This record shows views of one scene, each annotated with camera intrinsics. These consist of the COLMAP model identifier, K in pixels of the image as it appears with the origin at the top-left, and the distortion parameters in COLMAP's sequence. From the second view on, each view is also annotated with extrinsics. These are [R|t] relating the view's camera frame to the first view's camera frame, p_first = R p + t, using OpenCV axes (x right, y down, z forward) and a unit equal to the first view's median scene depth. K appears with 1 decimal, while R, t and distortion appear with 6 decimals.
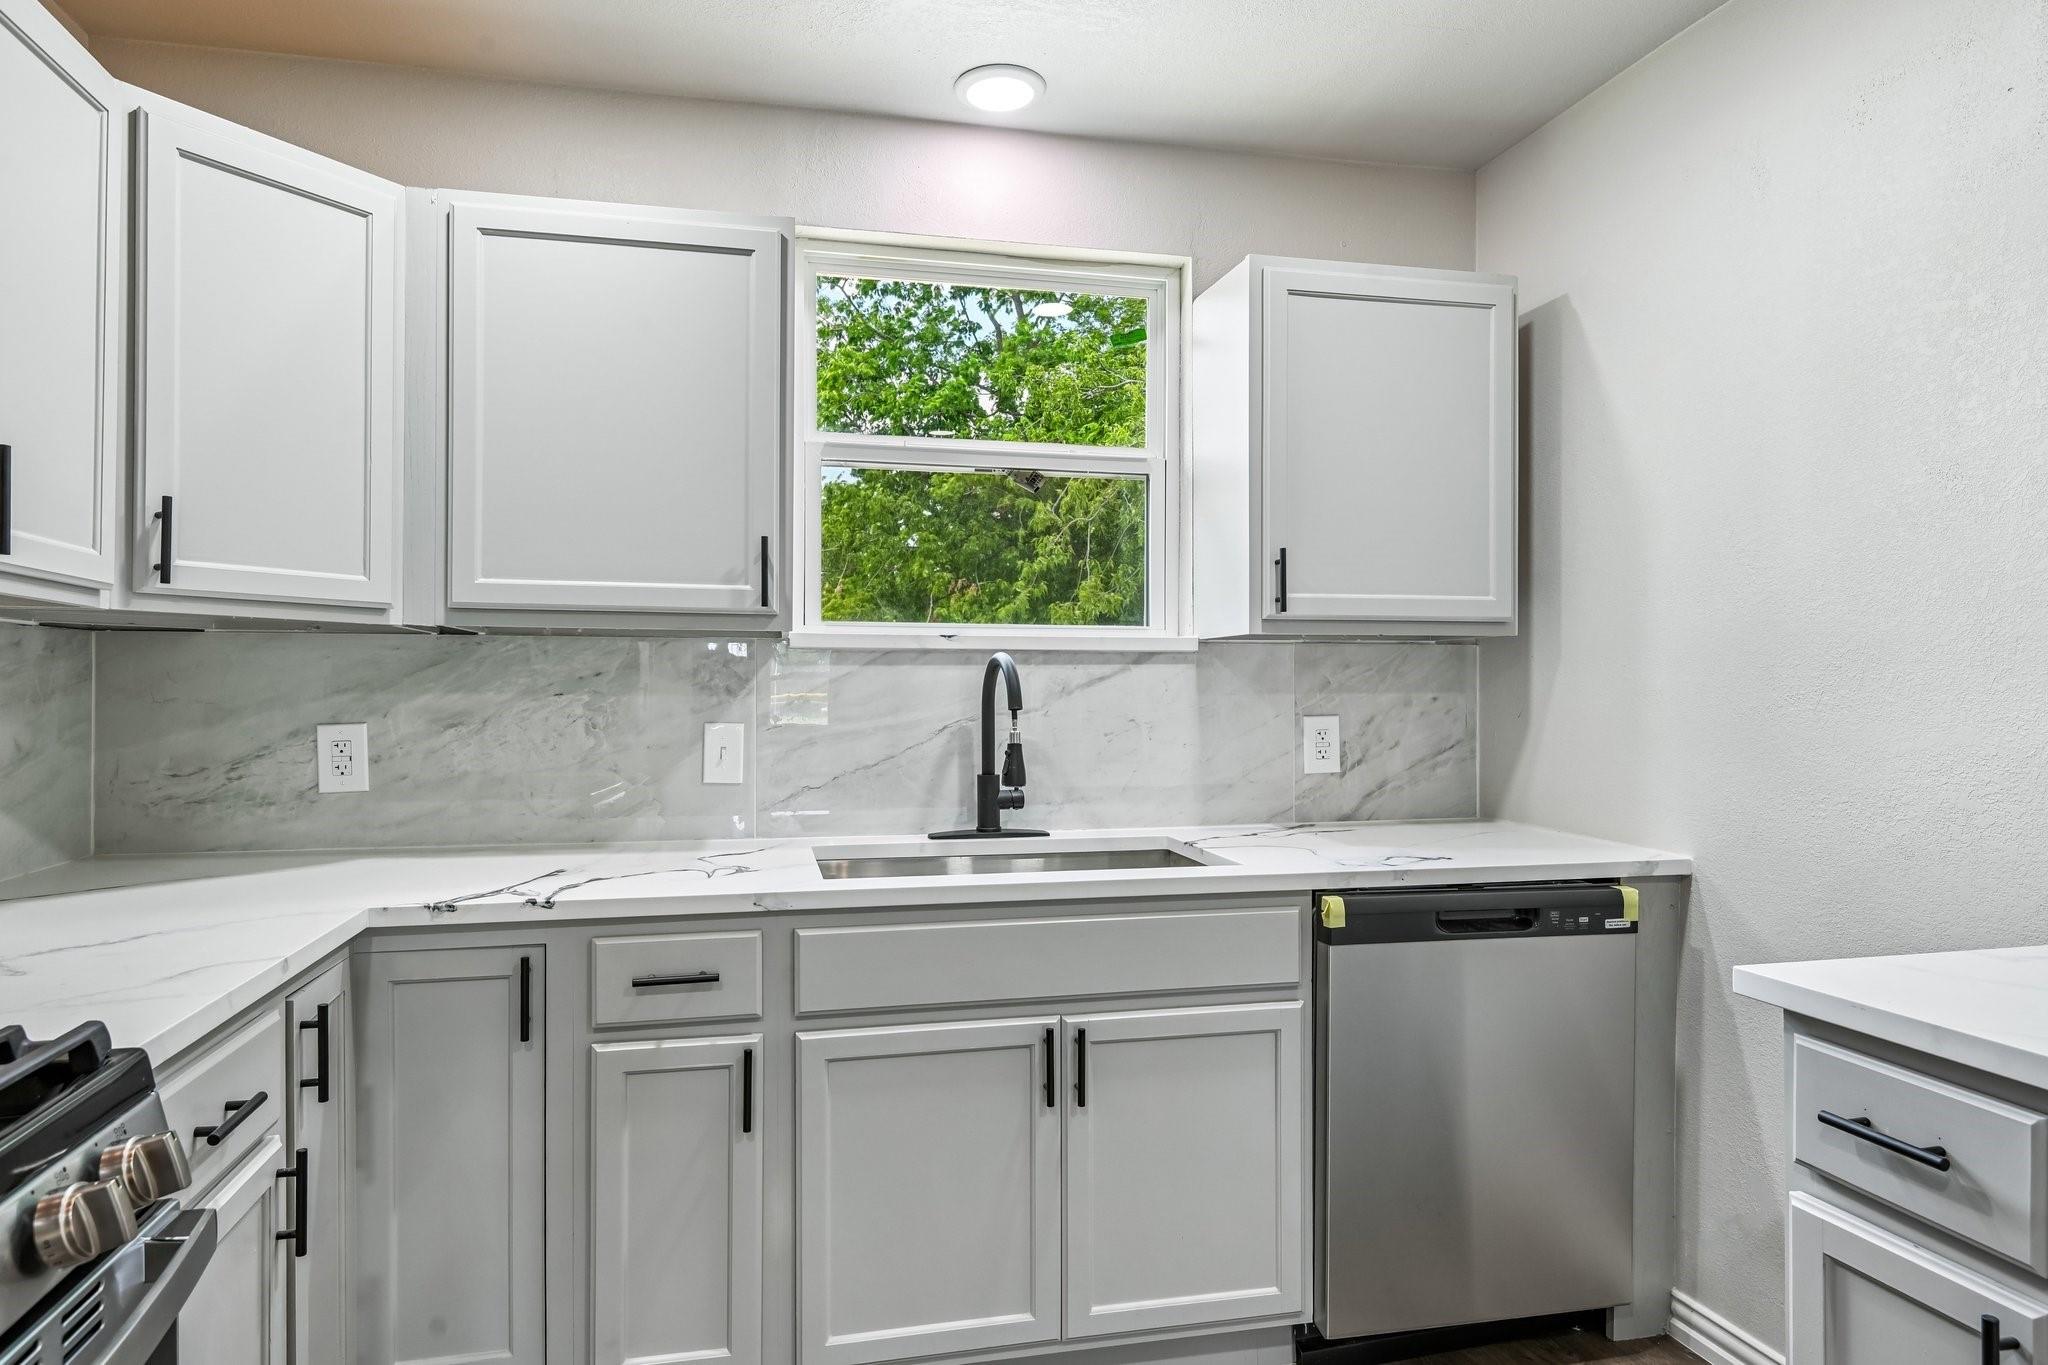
lens RADIAL K [[1237.1, 0, 1036.2], [0, 1237.1, 691.6], [0, 0, 1]] dist [0.018795, -0.007303]
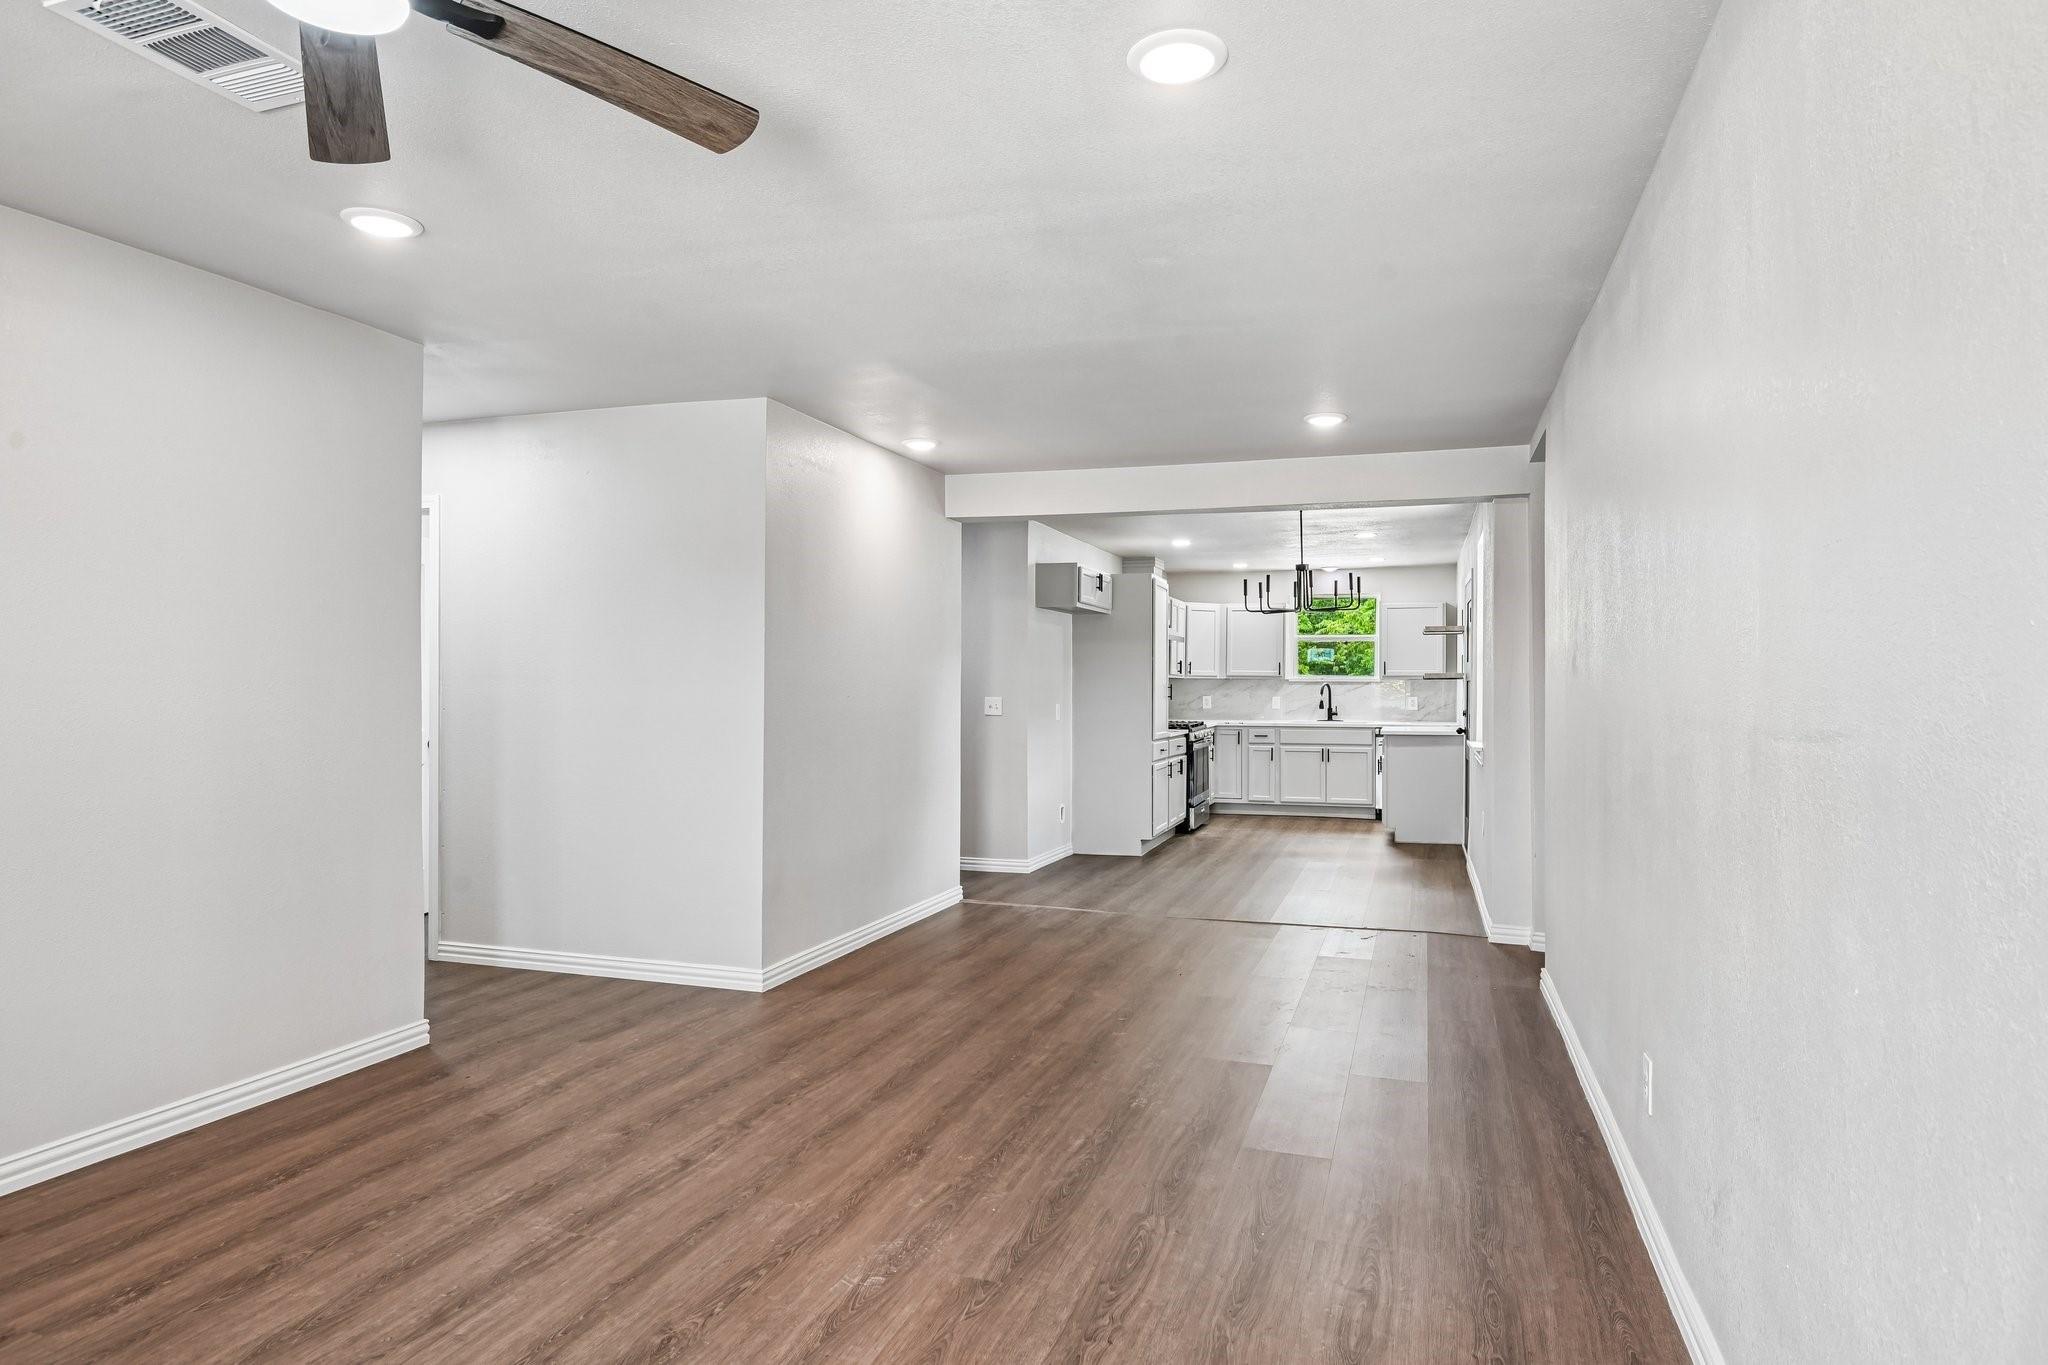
lens RADIAL K [[1162.5, 0, 1023.5], [0, 1162.5, 694.9], [0, 0, 1]] dist [0.004558, -0.003311]
pose [[0.842884, 0.007750, -0.538040, 1.601934], [-0.001634, 0.999929, 0.011843, -0.039756], [0.538094, -0.009103, 0.842836, -3.968326]]
